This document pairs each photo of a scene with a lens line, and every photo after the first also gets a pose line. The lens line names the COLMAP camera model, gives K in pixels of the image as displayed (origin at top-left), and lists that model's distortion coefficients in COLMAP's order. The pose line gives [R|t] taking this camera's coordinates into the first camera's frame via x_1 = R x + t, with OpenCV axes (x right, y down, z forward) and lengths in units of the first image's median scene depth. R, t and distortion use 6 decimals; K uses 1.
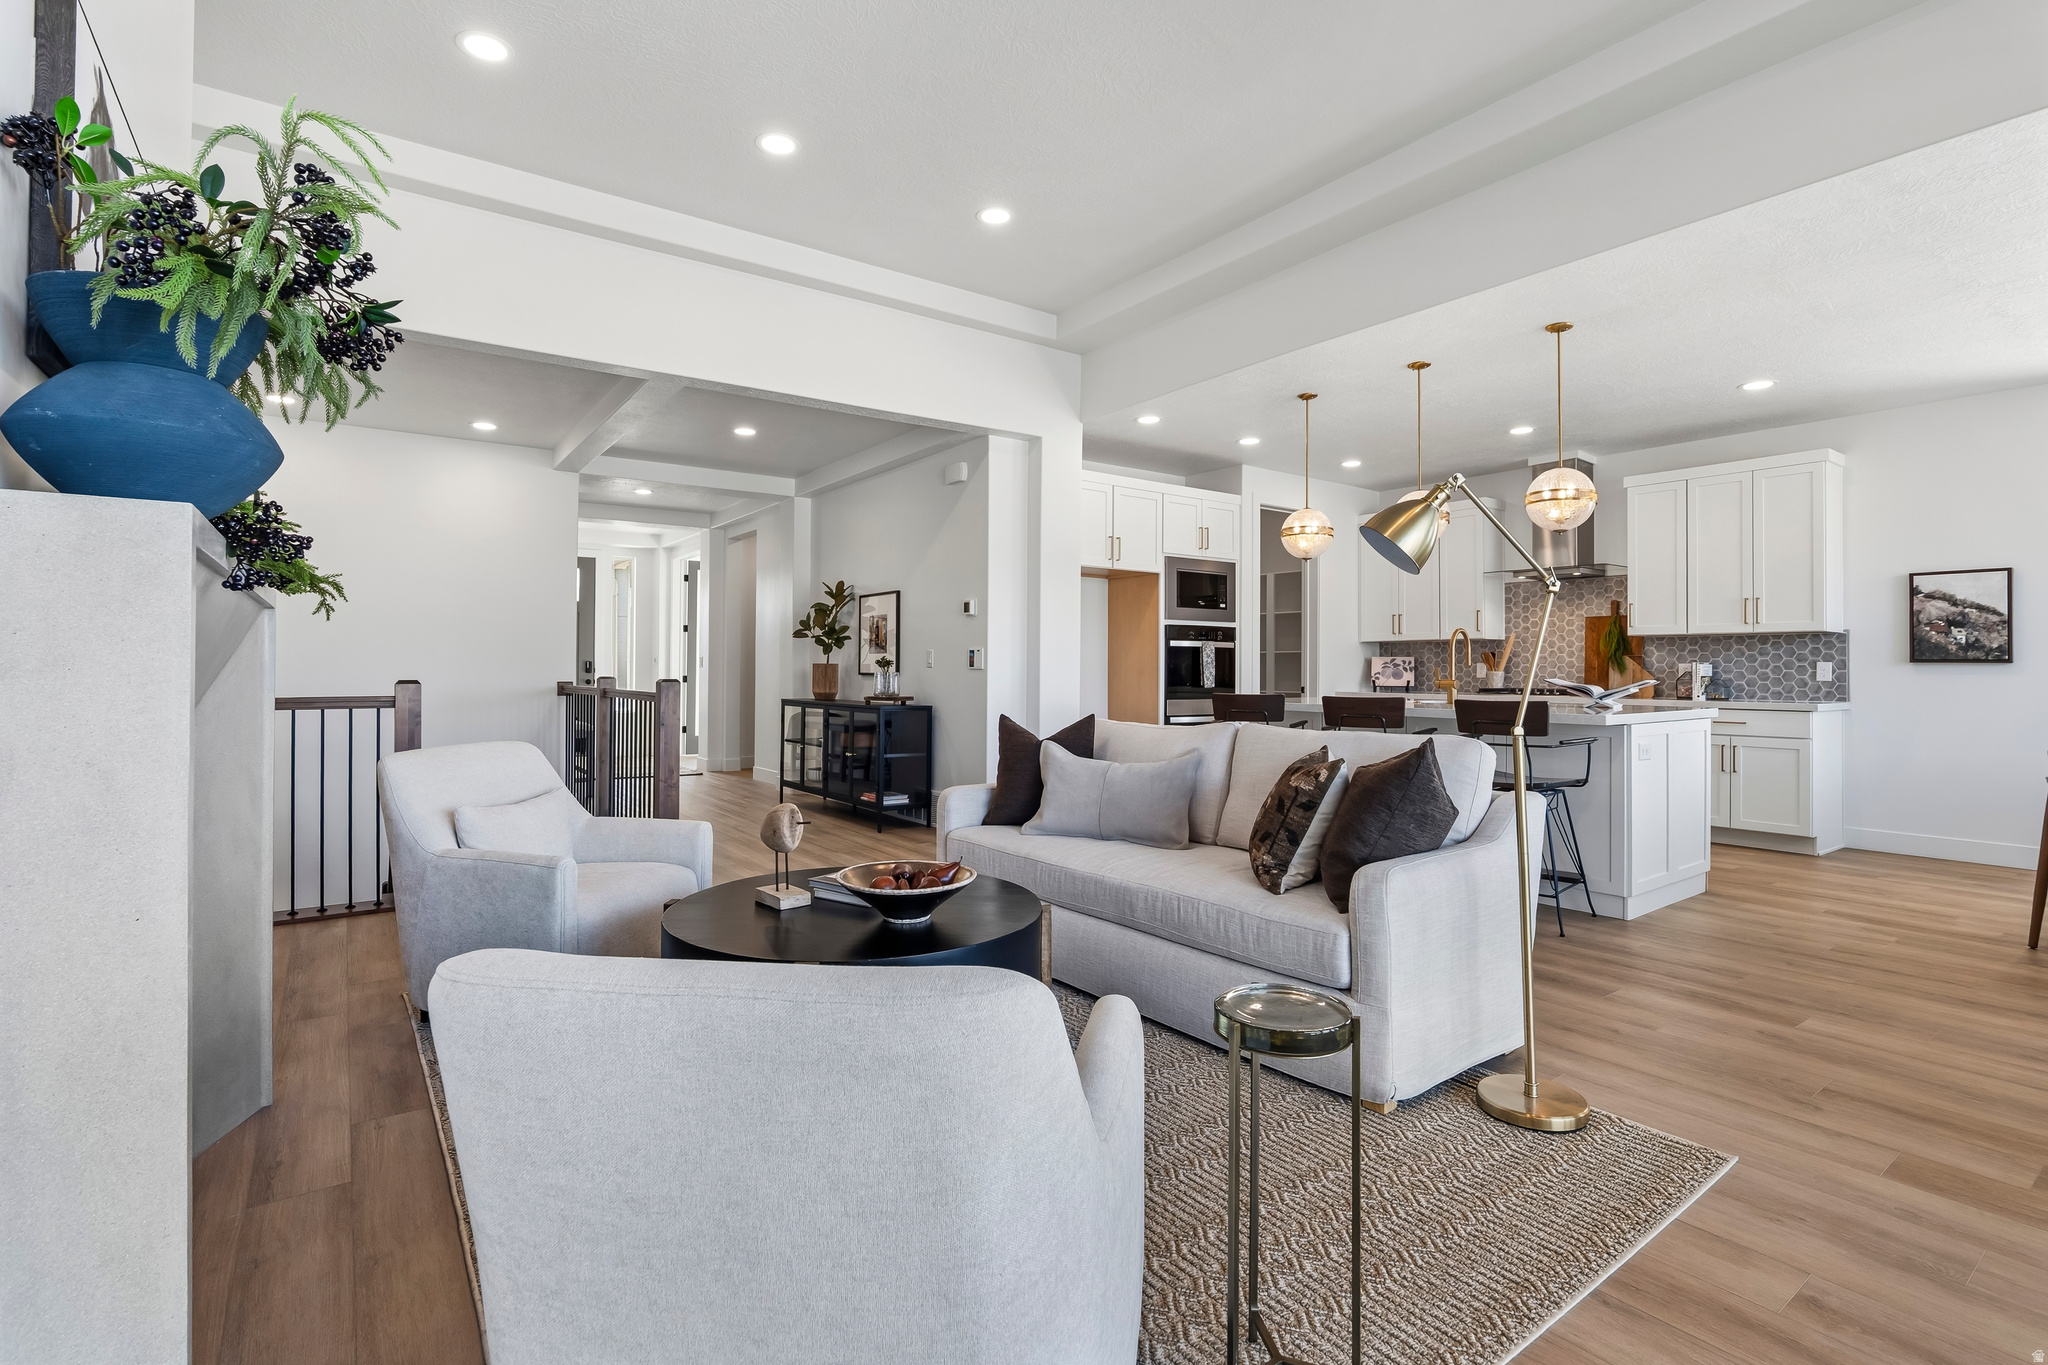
lens RADIAL K [[954.7, 0, 1037.8], [0, 954.7, 673.8], [0, 0, 1]] dist [-0.022035, 0.004555]
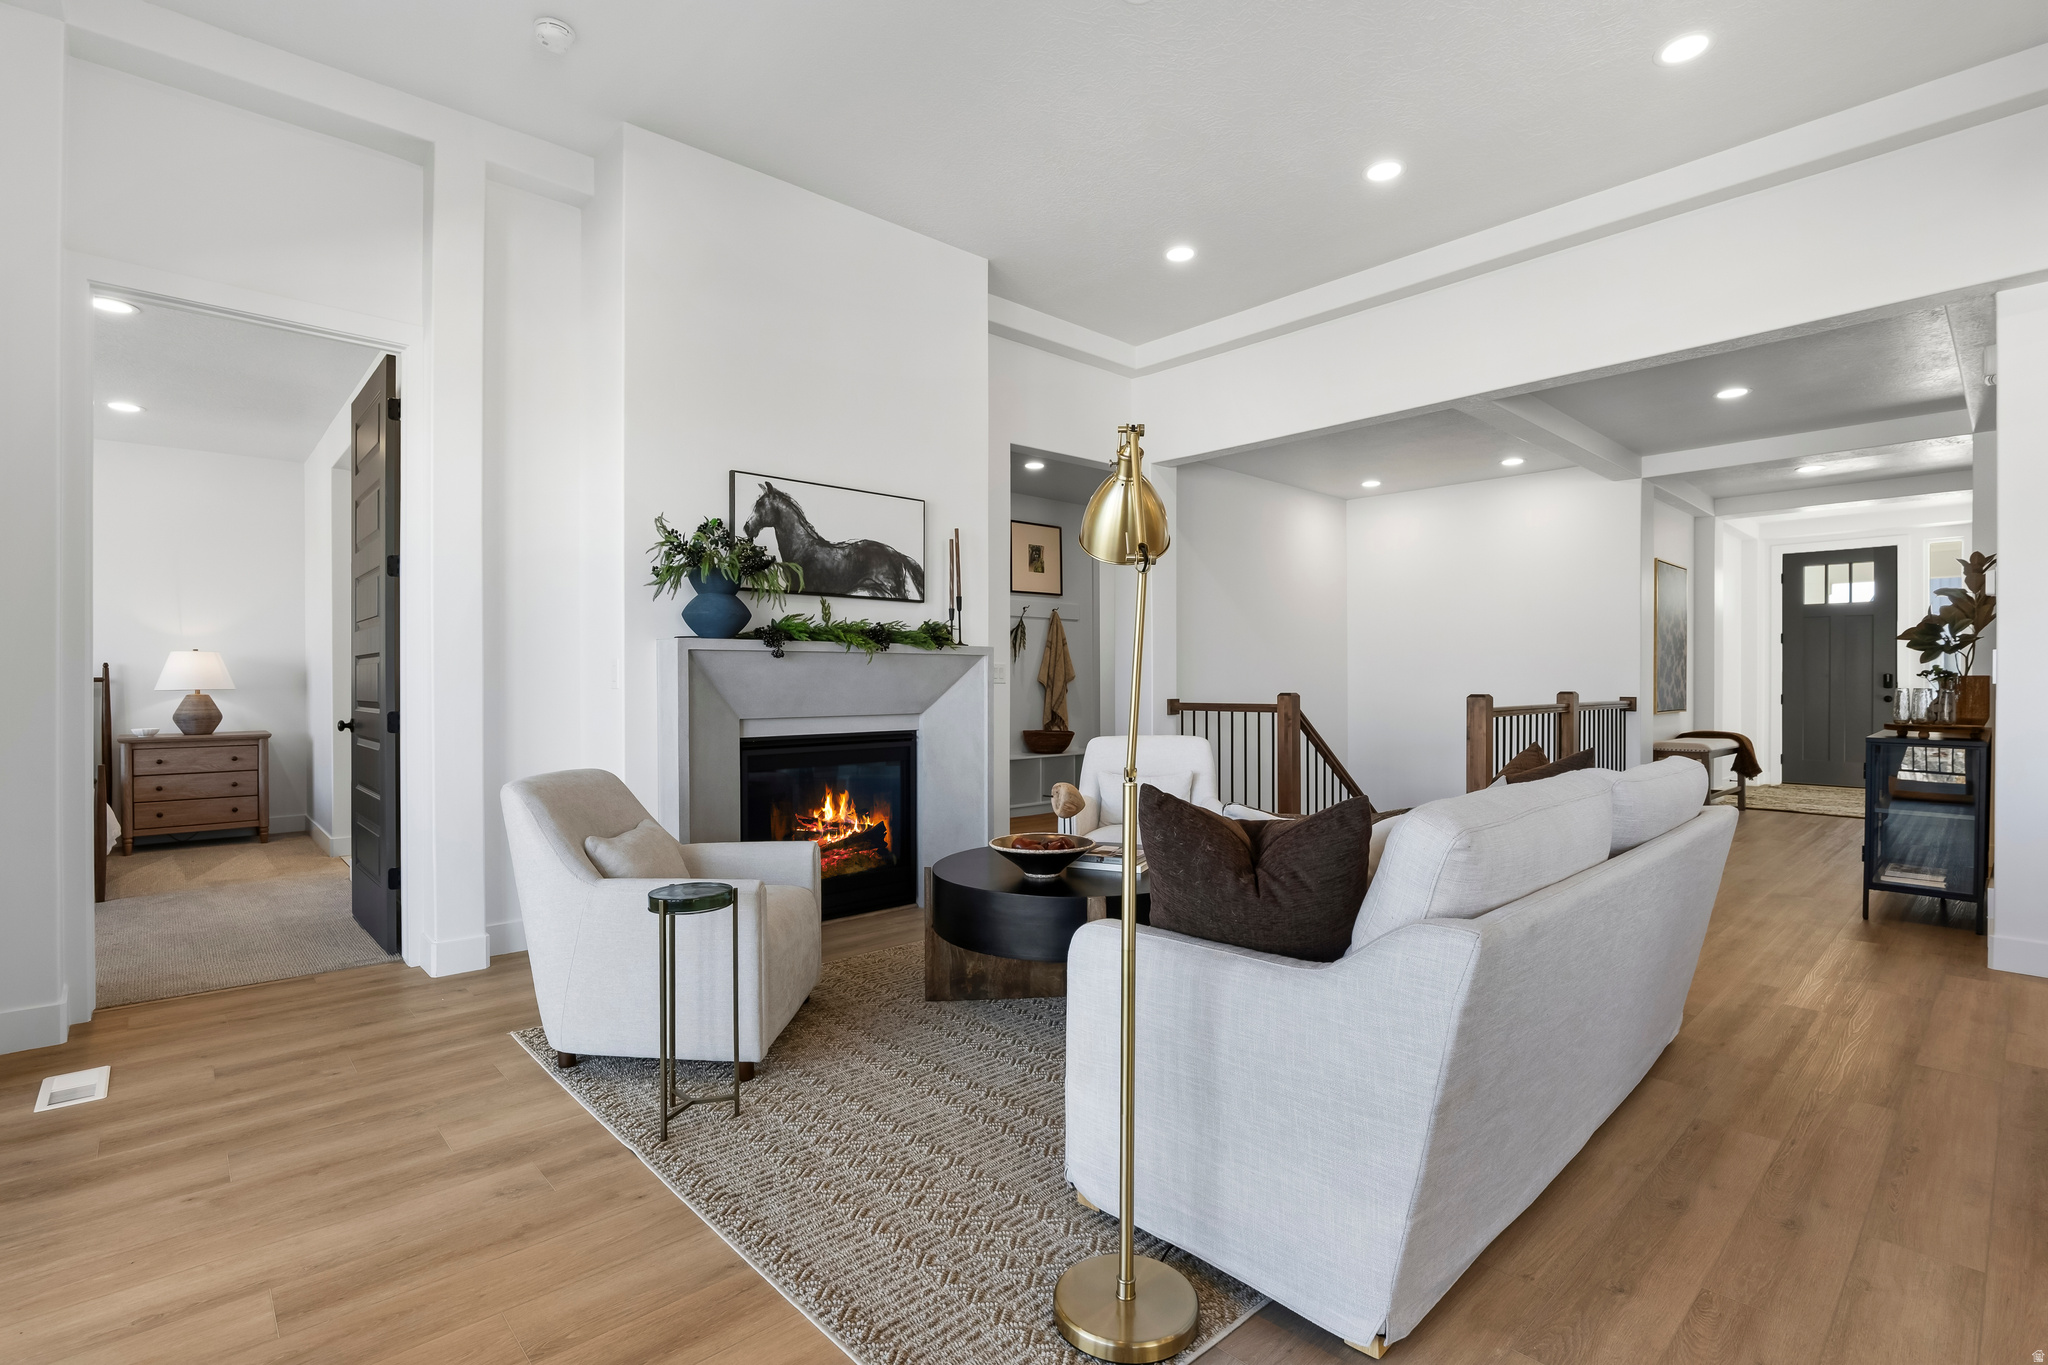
lens RADIAL K [[954.7, 0, 1018.0], [0, 954.7, 695.3], [0, 0, 1]] dist [-0.022035, 0.004555]
pose [[0.111829, 0.009398, -0.993683, 0.452520], [-0.003250, 0.999953, 0.009091, -0.000273], [0.993722, 0.002212, 0.111854, 0.317113]]
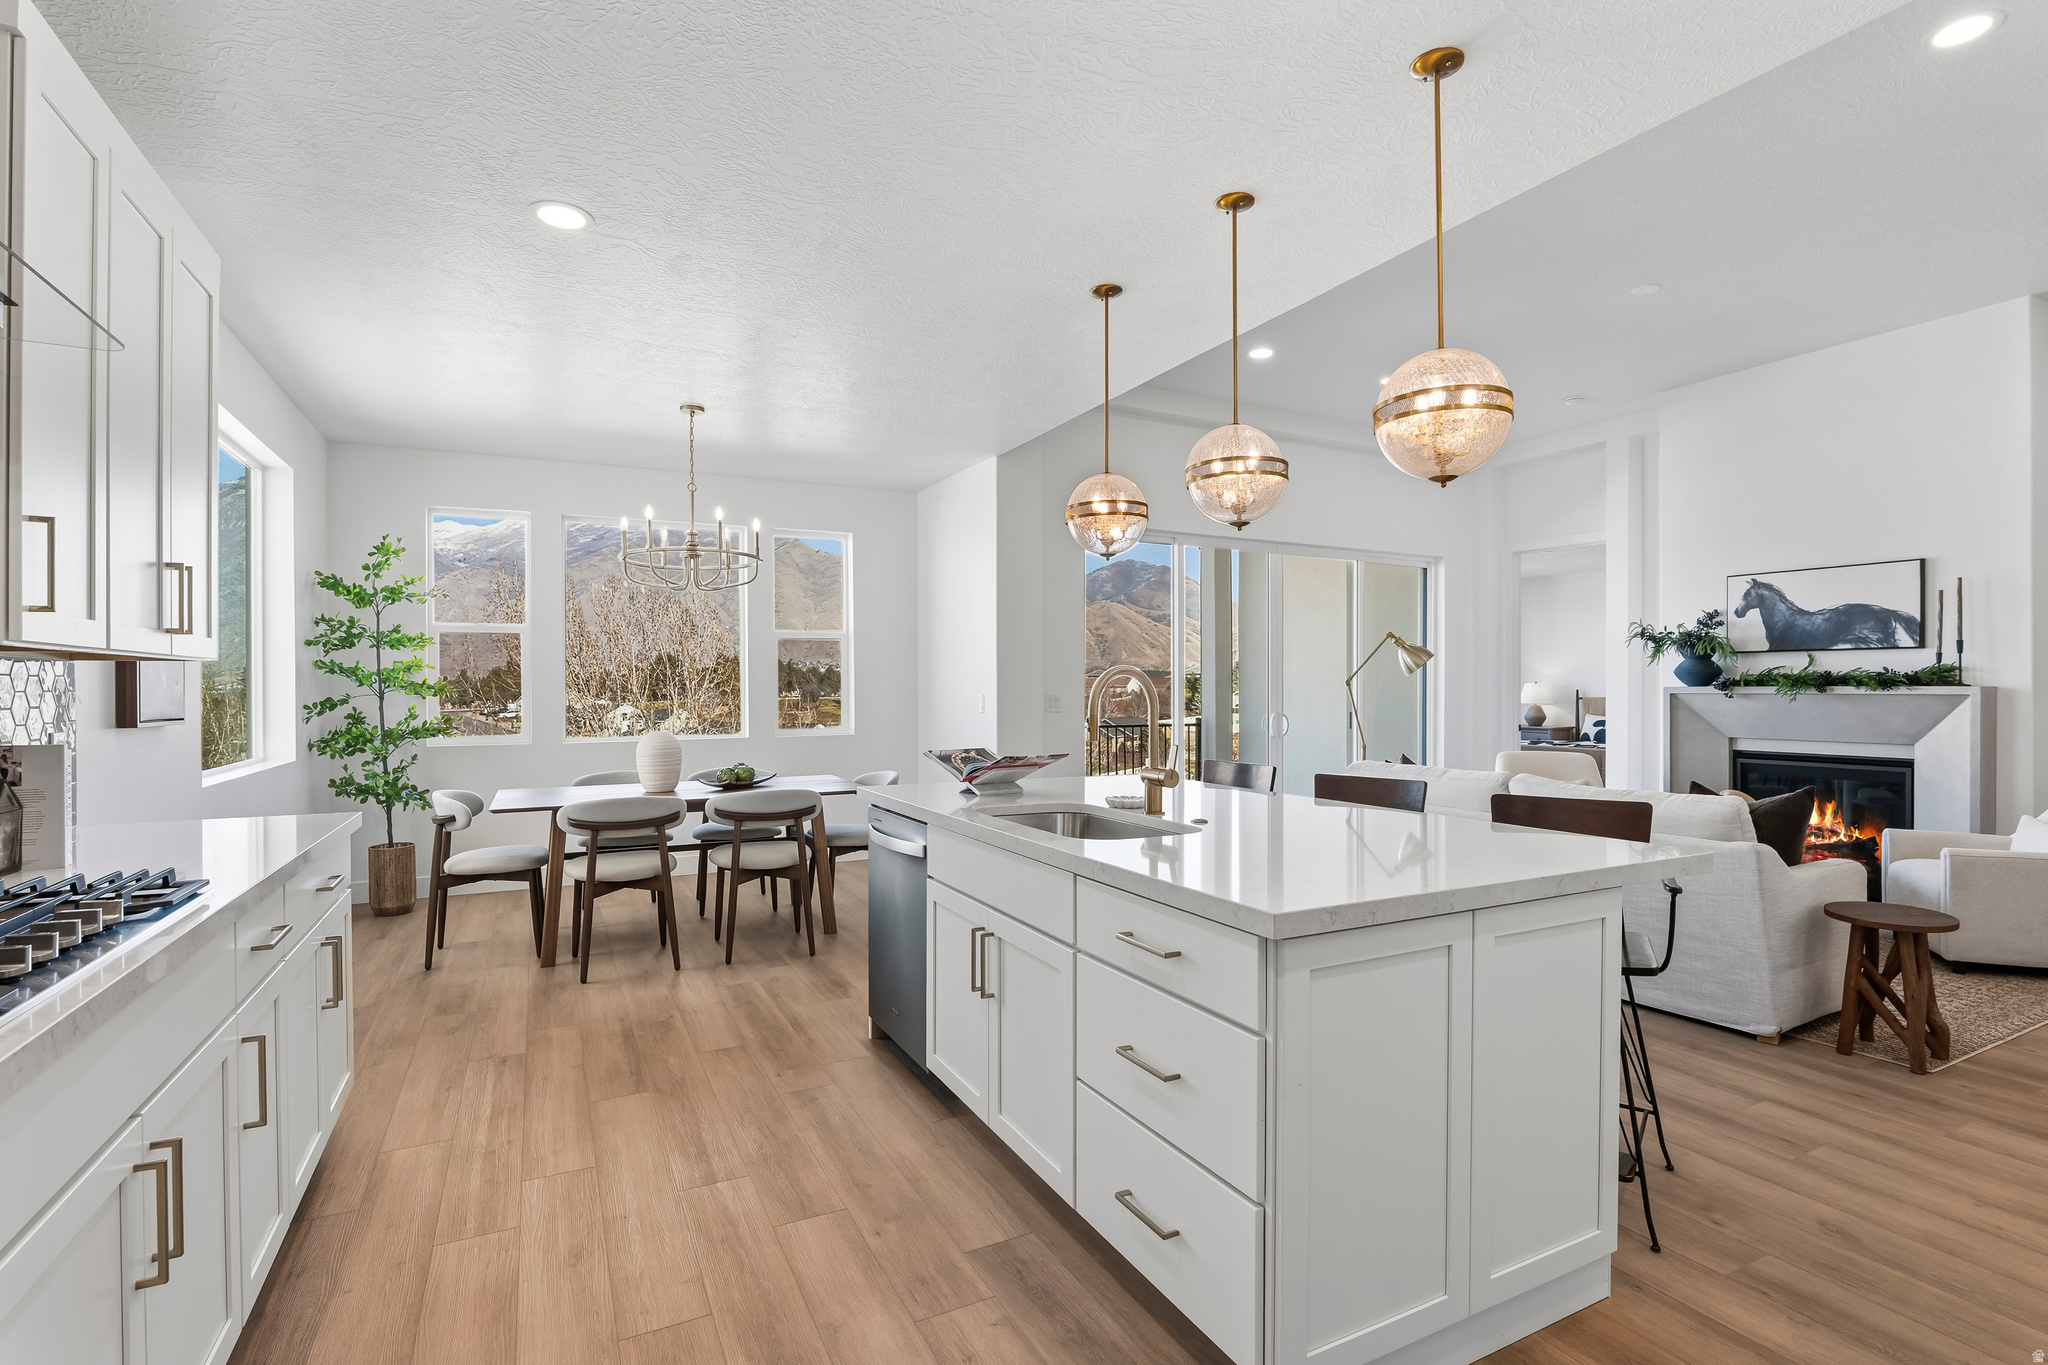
lens RADIAL K [[954.7, 0, 1029.7], [0, 954.7, 685.7], [0, 0, 1]] dist [-0.022035, 0.004555]
pose [[-0.987742, -0.004079, 0.156044, 0.354019], [-0.003227, 0.999978, 0.005714, -0.034941], [-0.156064, 0.005141, -0.987734, 1.280566]]
